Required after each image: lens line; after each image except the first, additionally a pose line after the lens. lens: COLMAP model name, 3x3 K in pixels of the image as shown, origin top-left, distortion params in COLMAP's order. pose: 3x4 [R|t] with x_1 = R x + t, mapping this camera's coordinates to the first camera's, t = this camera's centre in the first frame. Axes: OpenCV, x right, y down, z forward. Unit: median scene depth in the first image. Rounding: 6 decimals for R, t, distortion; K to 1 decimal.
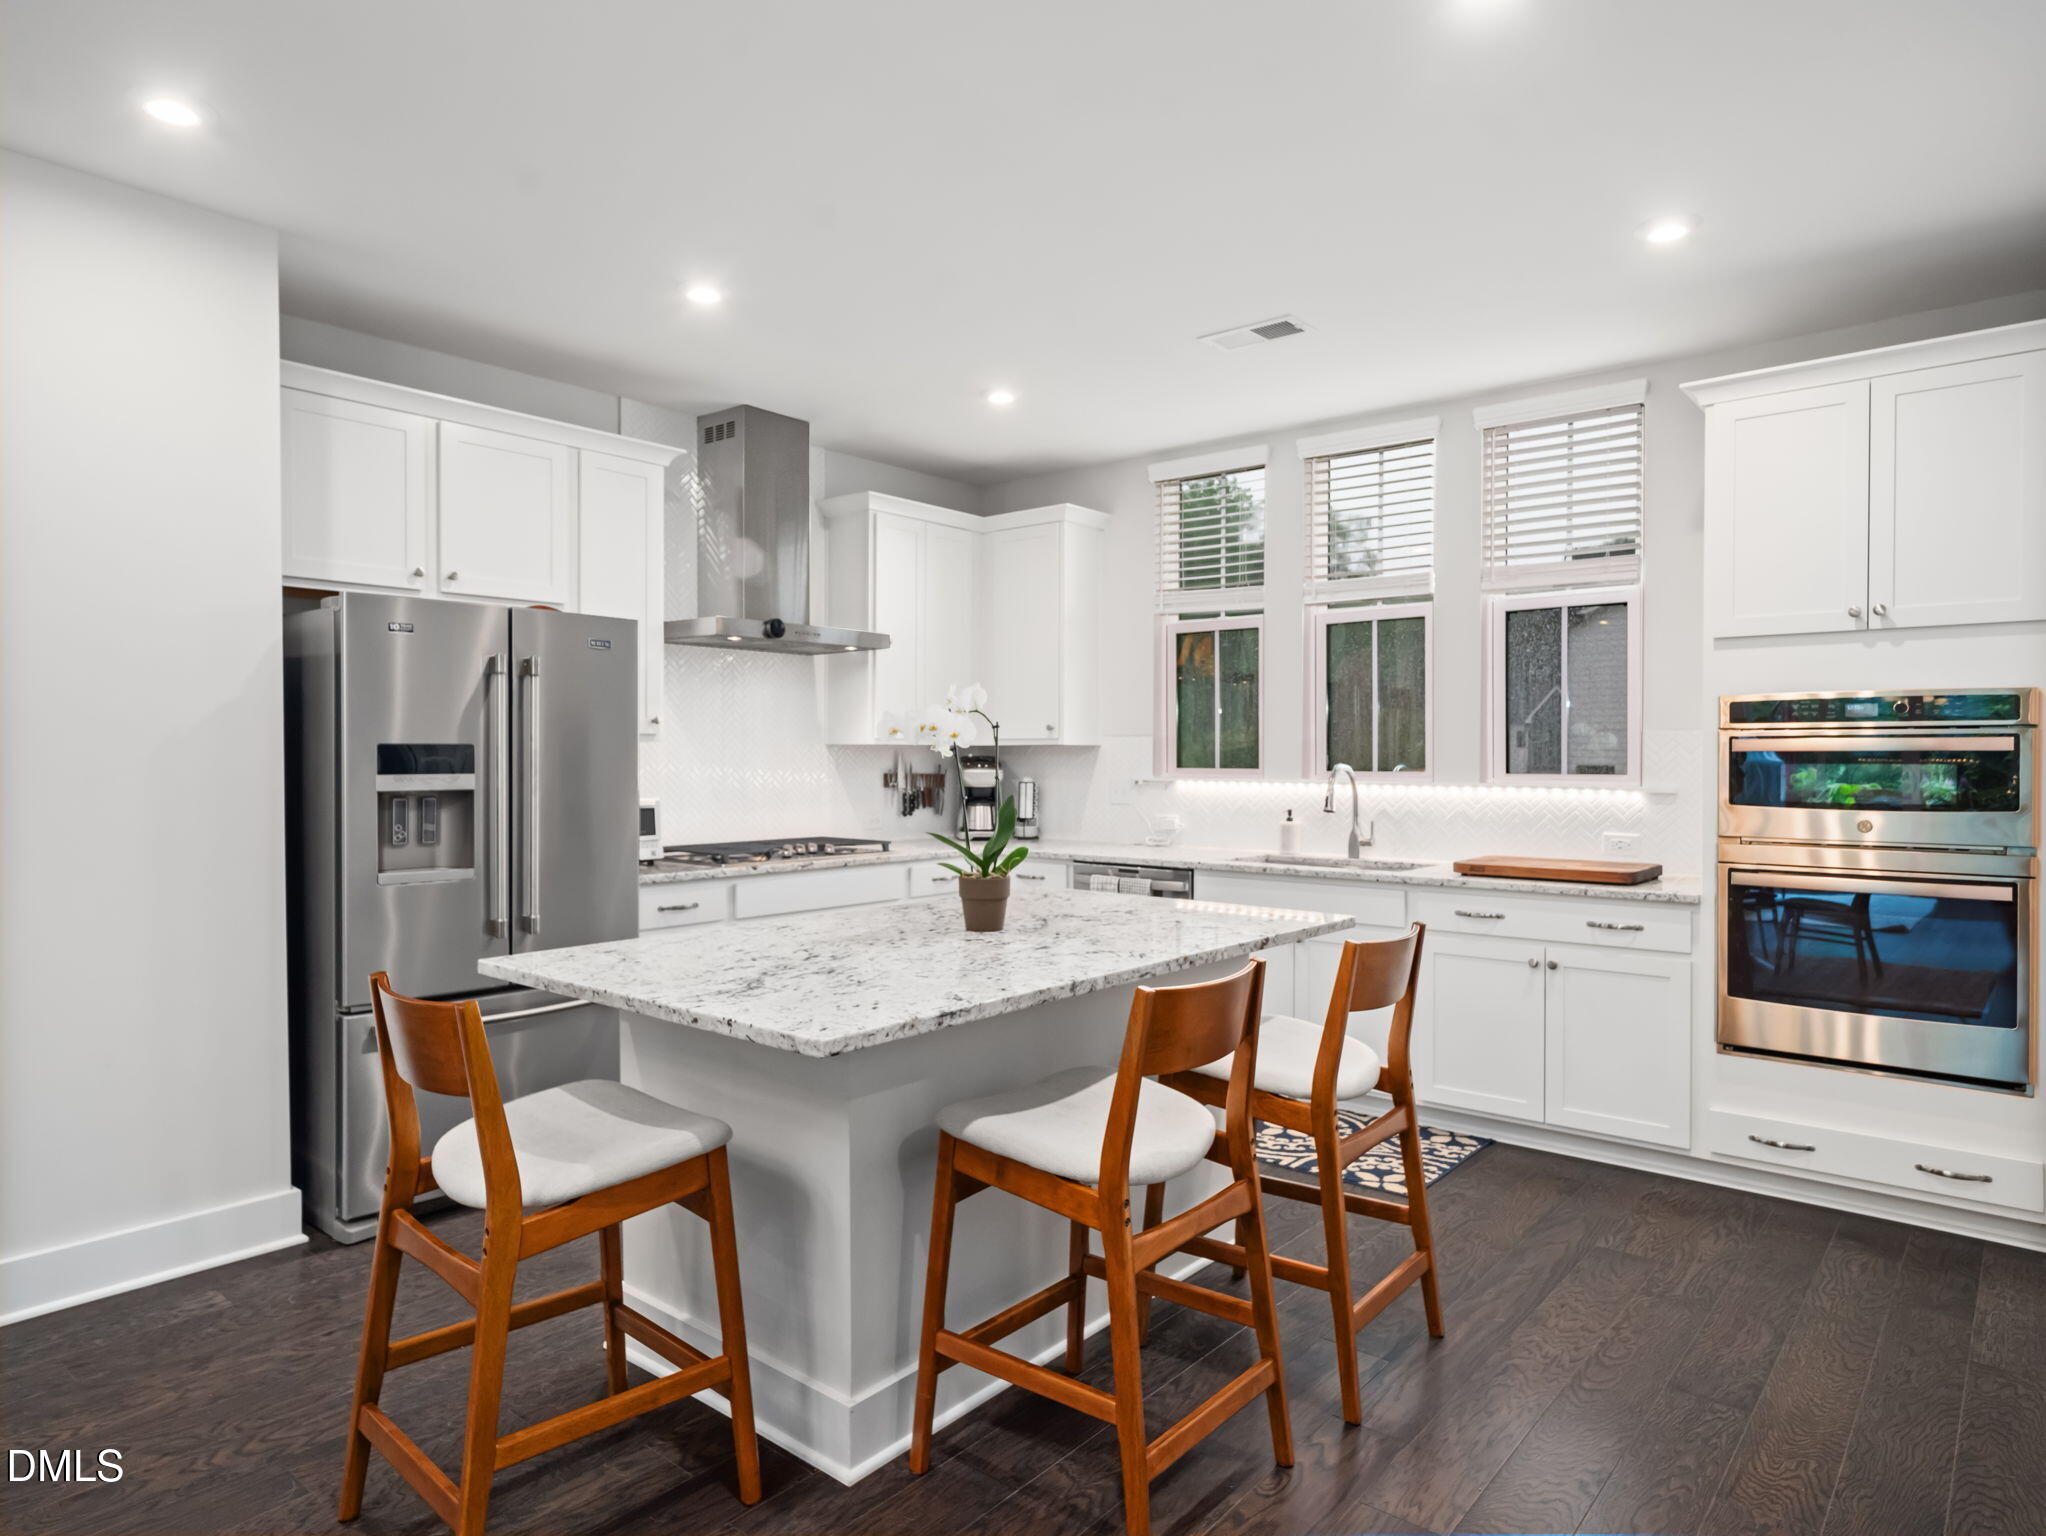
lens RADIAL K [[1208.5, 0, 1033.0], [0, 1208.5, 763.4], [0, 0, 1]] dist [0.001489, -0.000033]
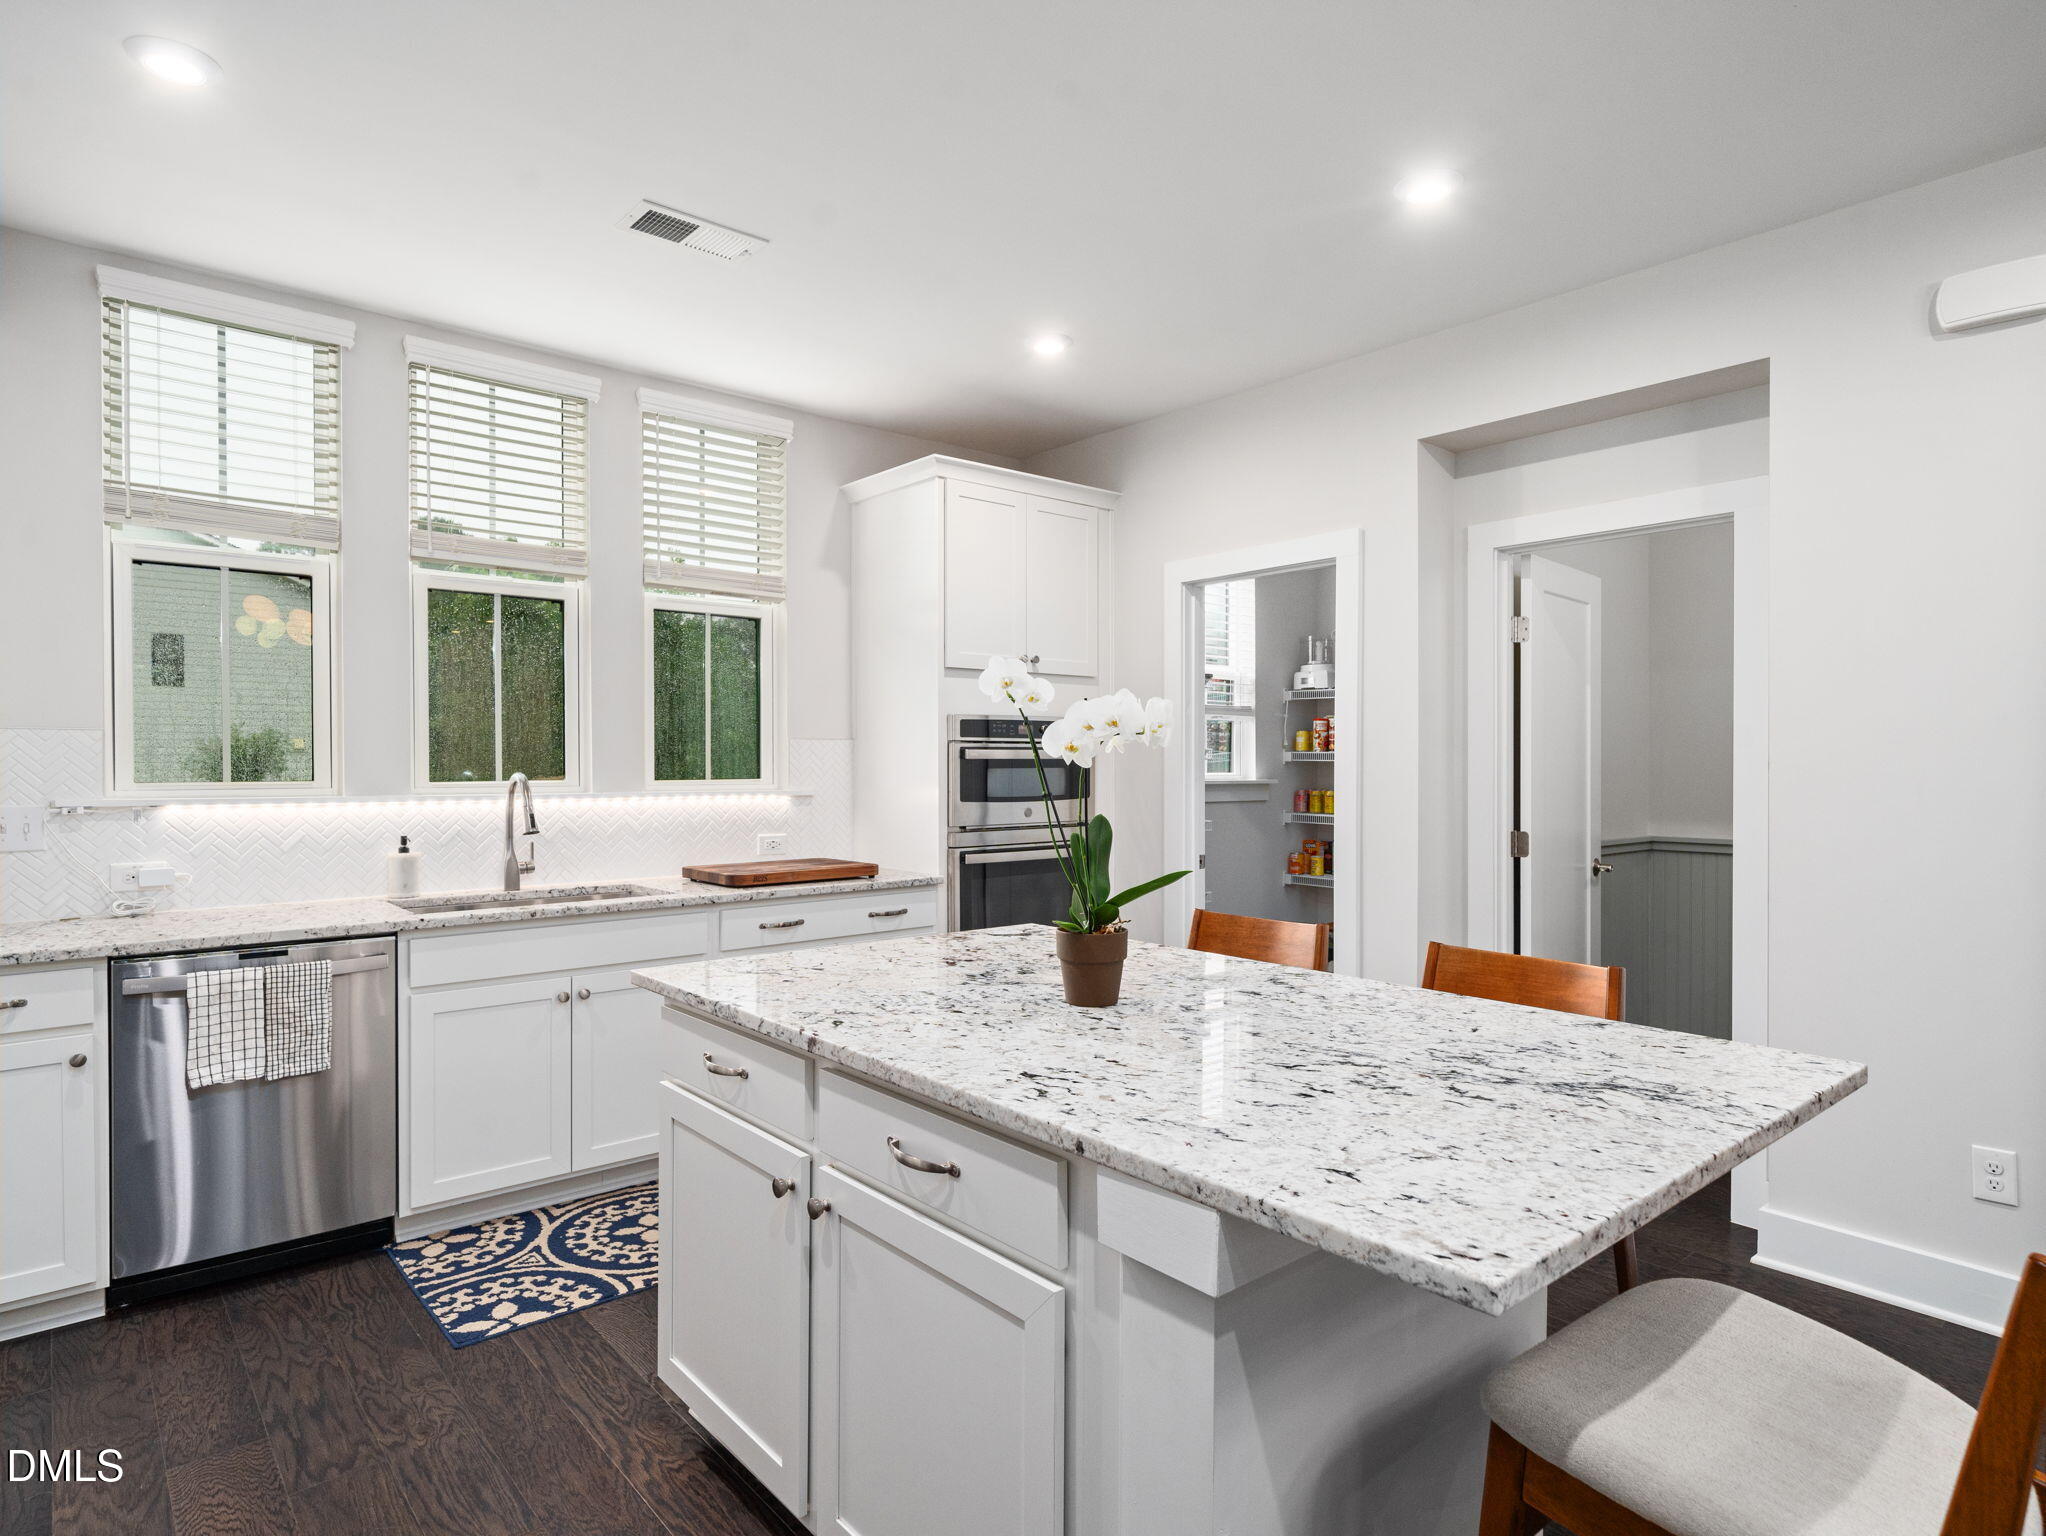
lens RADIAL K [[1137.4, 0, 1026.2], [0, 1137.4, 769.8], [0, 0, 1]] dist [0.005026, -0.000590]
pose [[0.151458, -0.004658, 0.988453, -0.482654], [0.005714, 0.999976, 0.003837, -0.002163], [-0.988447, 0.005067, 0.151481, 0.627231]]
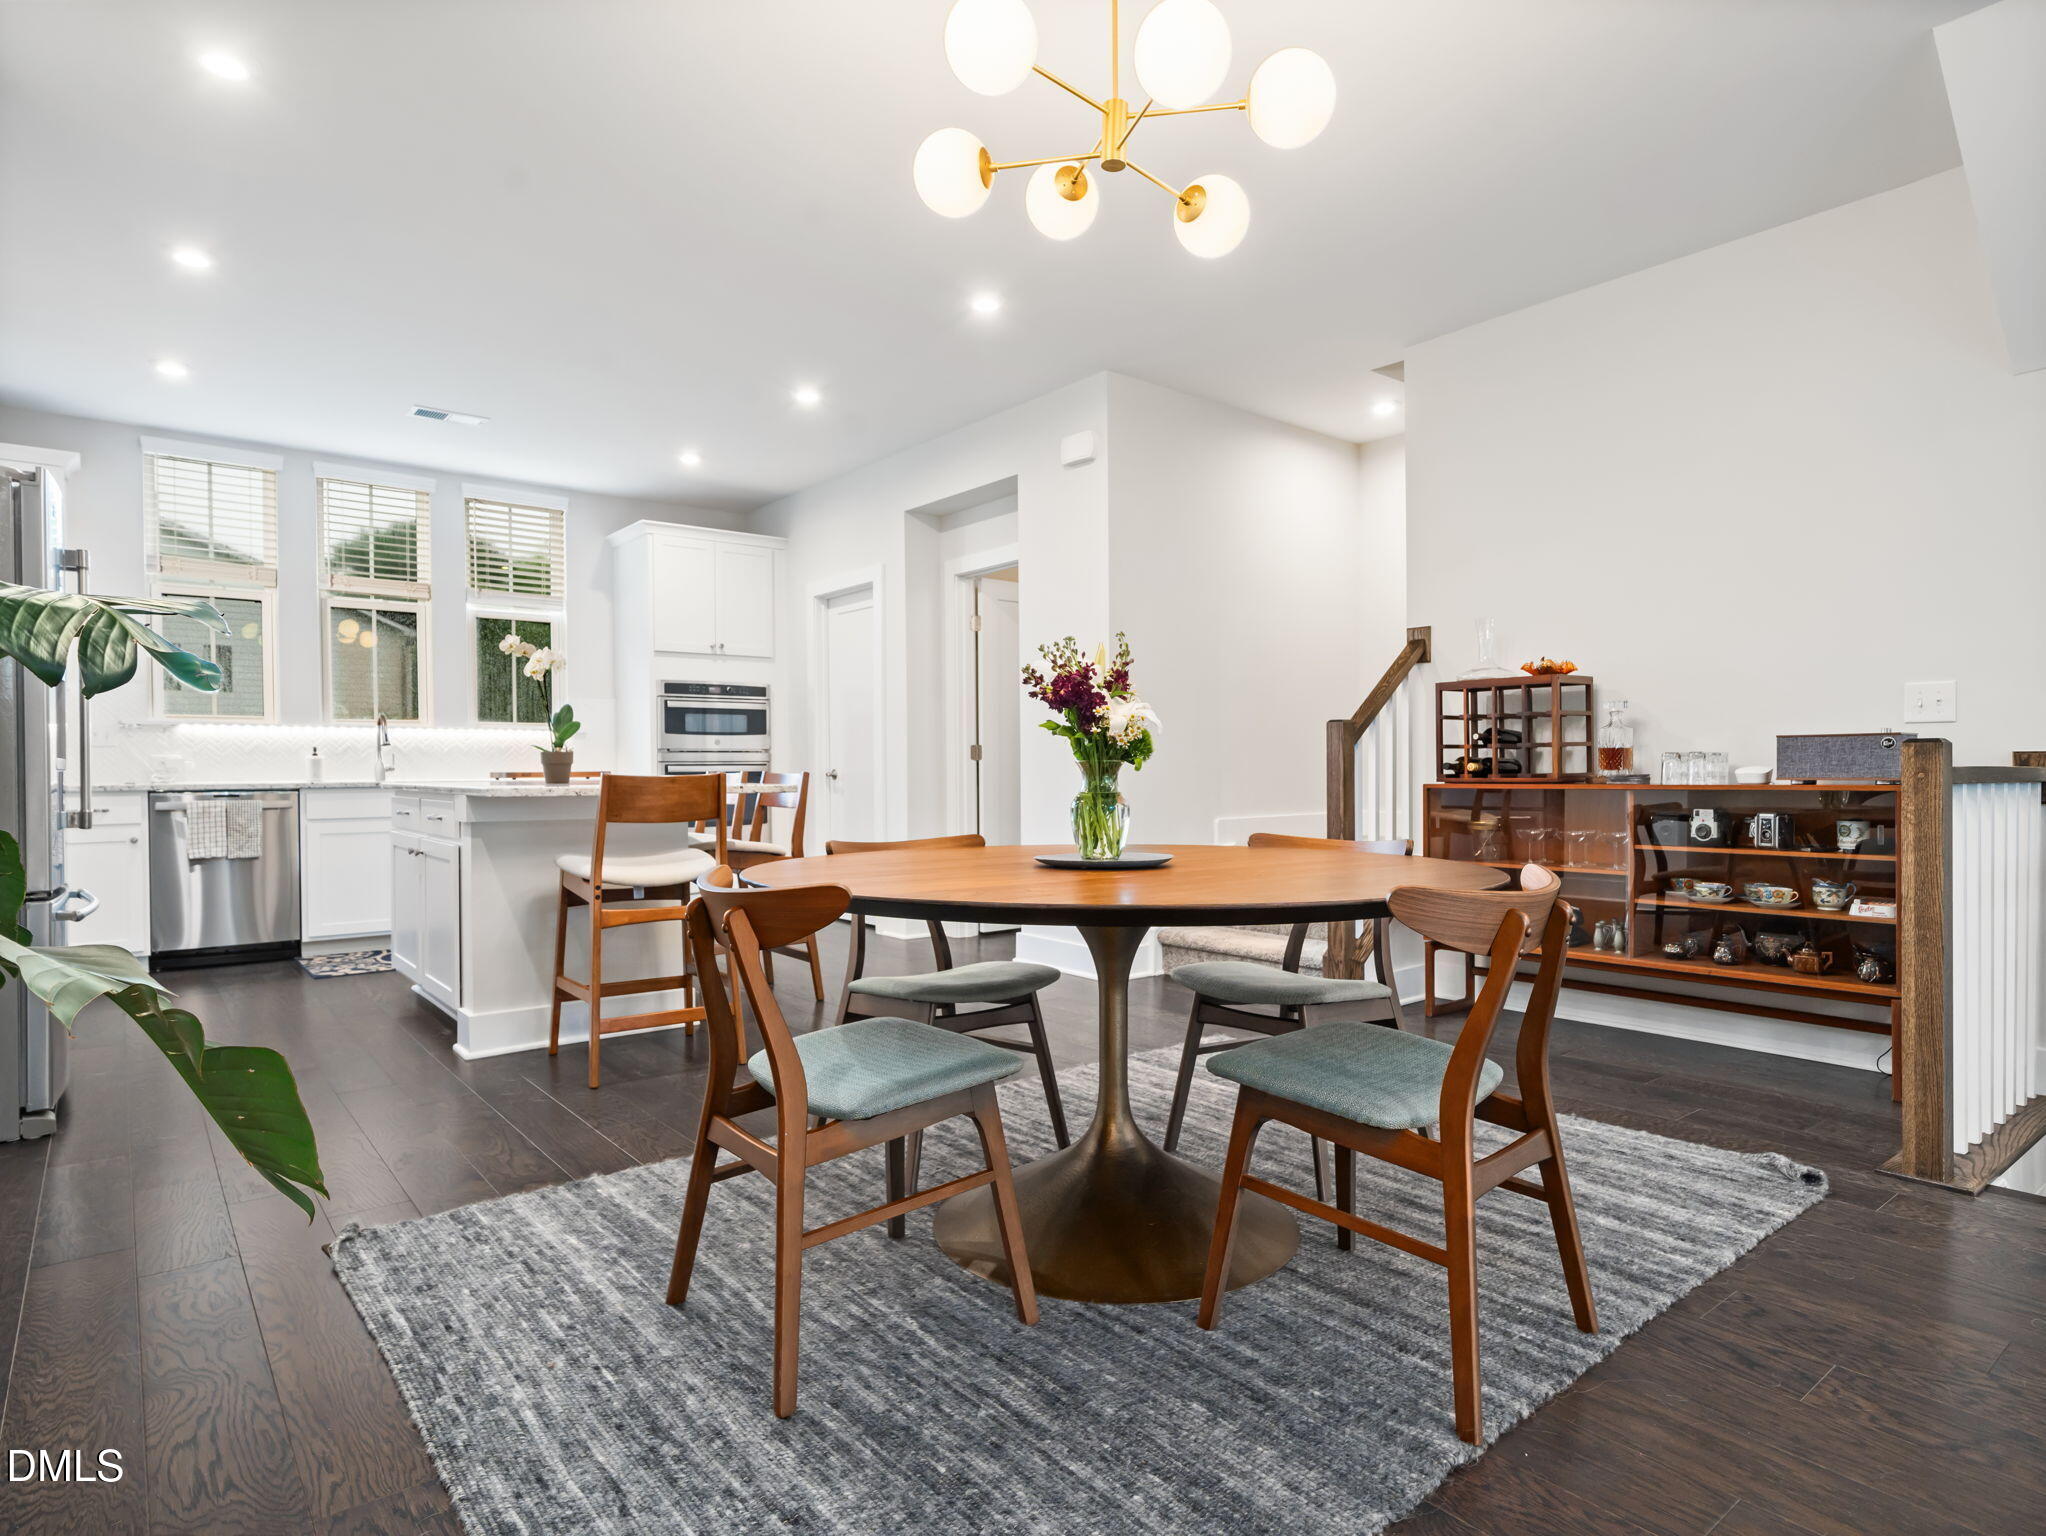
lens RADIAL K [[1140.2, 0, 1031.0], [0, 1140.2, 777.6], [0, 0, 1]] dist [0.006737, 0.002546]
pose [[0.188390, -0.009489, 0.982048, -0.999839], [0.014027, 0.999877, 0.006971, 0.087090], [-0.981994, 0.012462, 0.188500, 0.024906]]
